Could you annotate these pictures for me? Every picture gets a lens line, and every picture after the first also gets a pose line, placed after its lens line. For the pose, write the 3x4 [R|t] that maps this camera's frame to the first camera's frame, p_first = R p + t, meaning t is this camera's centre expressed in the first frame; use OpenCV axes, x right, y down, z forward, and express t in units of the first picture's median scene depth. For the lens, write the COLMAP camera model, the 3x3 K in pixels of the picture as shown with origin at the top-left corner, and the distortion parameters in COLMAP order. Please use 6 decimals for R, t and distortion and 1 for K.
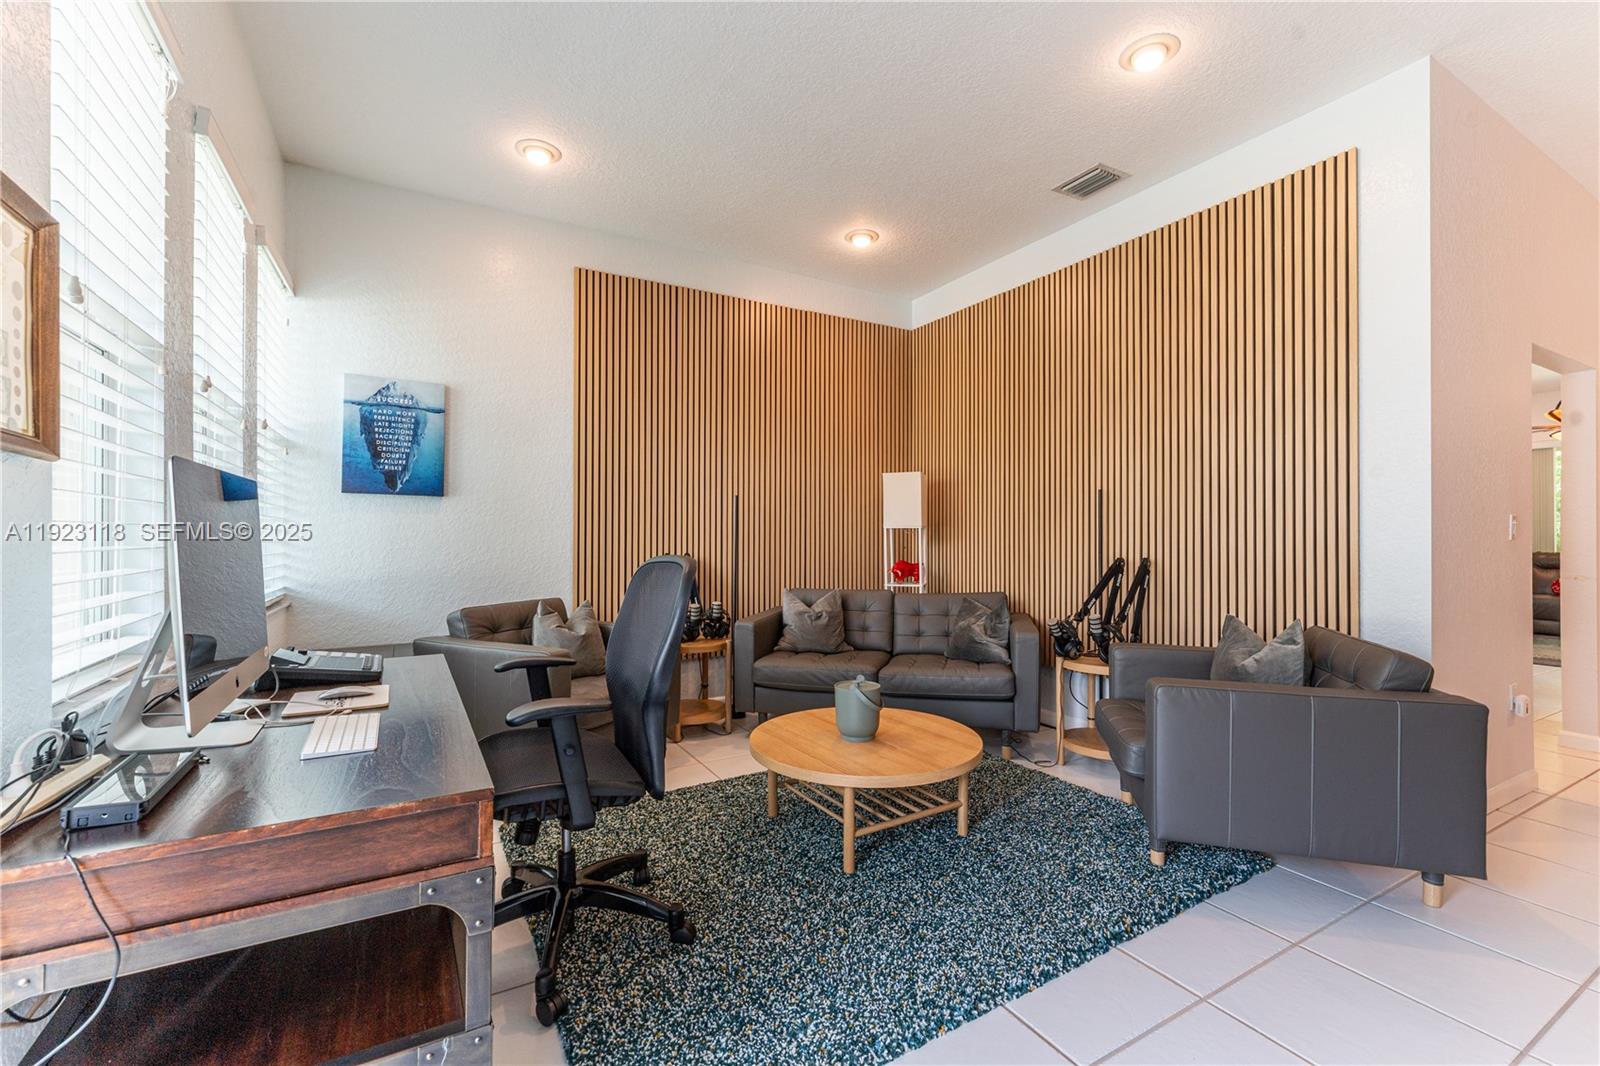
lens RADIAL K [[676.4, 0, 800.0], [0, 676.4, 533.0], [0, 0, 1]] dist [0.001332, 0.000121]
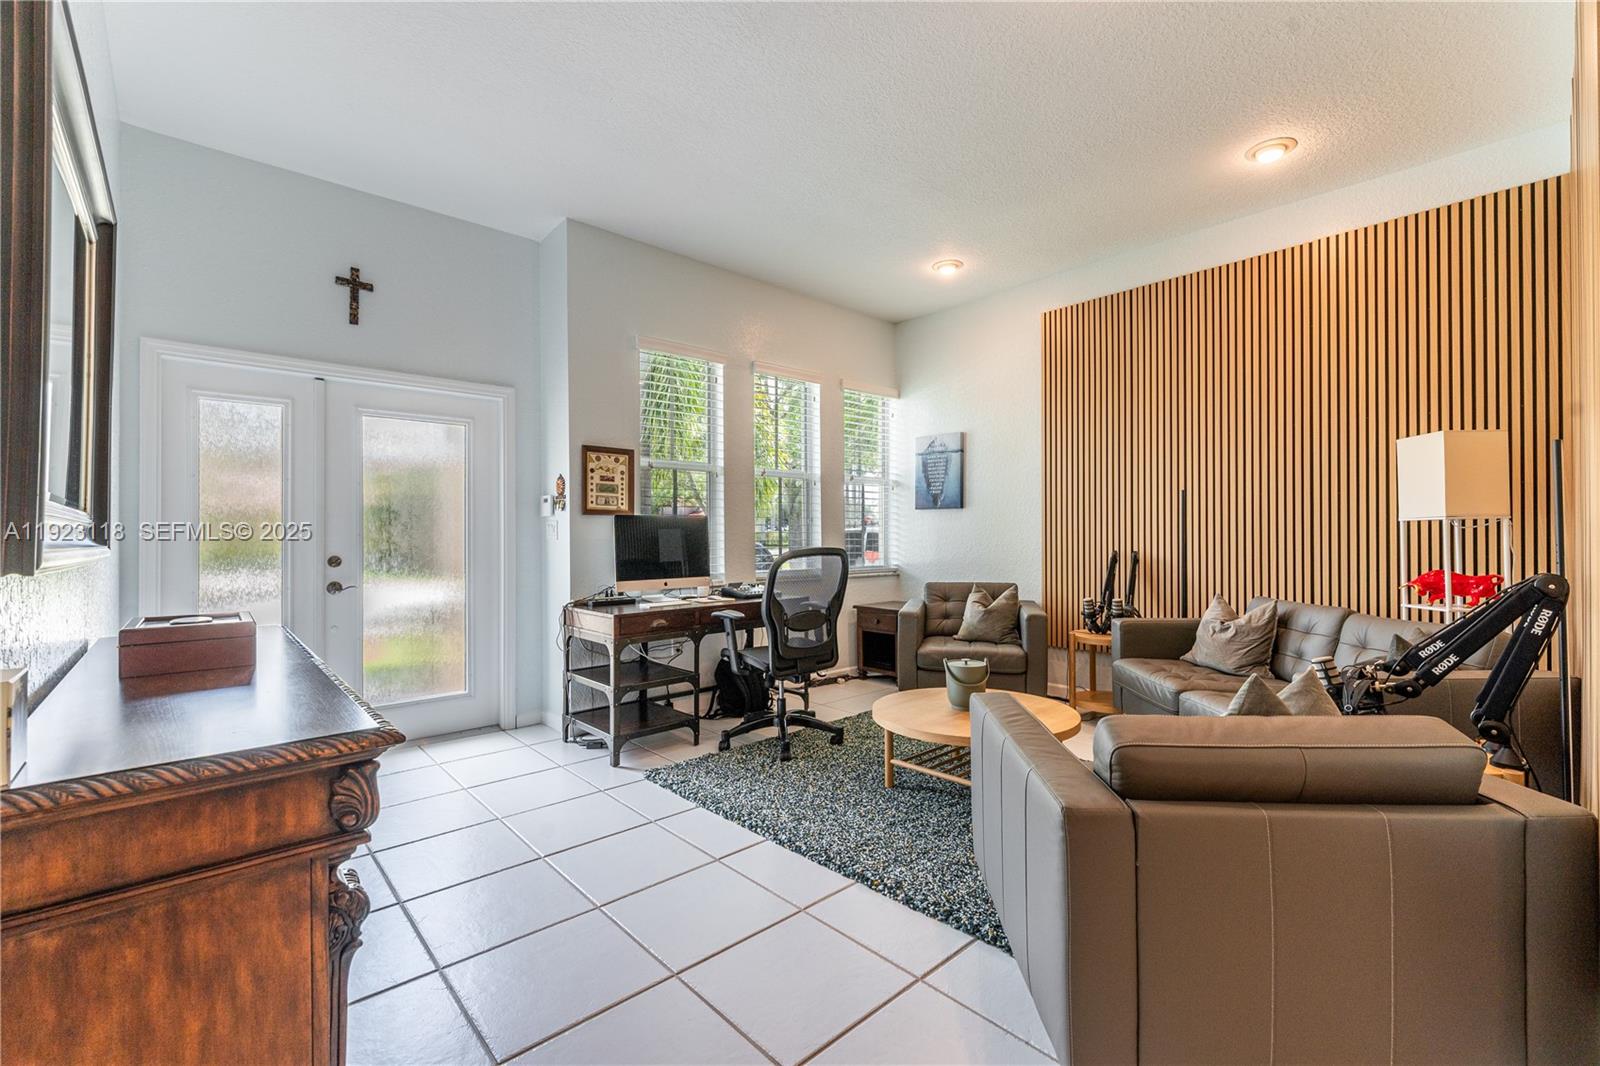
lens RADIAL K [[676.4, 0, 800.0], [0, 676.4, 533.0], [0, 0, 1]] dist [0.001332, 0.000121]
pose [[0.214916, -0.006350, -0.976612, 0.866460], [0.009731, 0.999943, -0.004360, 0.002582], [0.976584, -0.008567, 0.214966, 0.353284]]
